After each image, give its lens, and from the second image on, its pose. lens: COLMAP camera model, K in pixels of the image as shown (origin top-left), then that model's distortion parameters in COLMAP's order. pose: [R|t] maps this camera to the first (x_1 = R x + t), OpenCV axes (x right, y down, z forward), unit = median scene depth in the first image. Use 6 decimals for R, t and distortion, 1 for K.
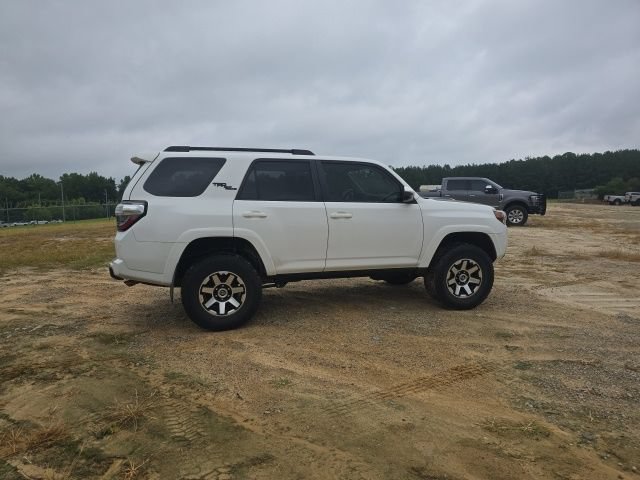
lens RADIAL K [[427.6, 0, 312.9], [0, 427.6, 239.9], [0, 0, 1]] dist [0.055198, -0.051547]
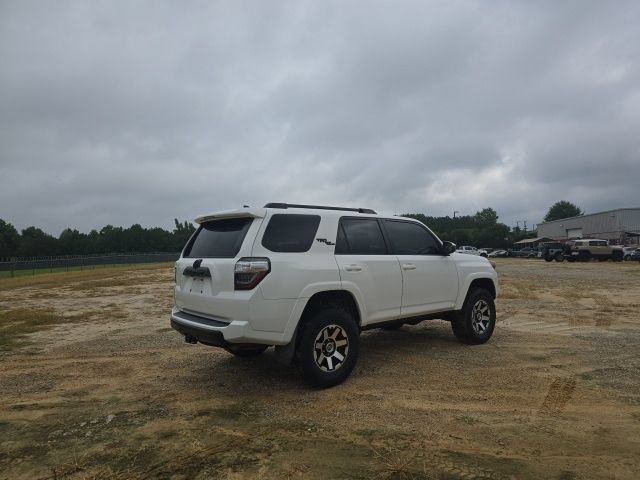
lens RADIAL K [[427.6, 0, 320.0], [0, 427.6, 240.0], [0, 0, 1]] dist [0.063525, -0.059860]
pose [[0.911513, -0.003779, 0.411253, -0.638596], [0.058876, 0.990857, -0.121390, -0.004337], [-0.407035, 0.134861, 0.903402, 0.070736]]
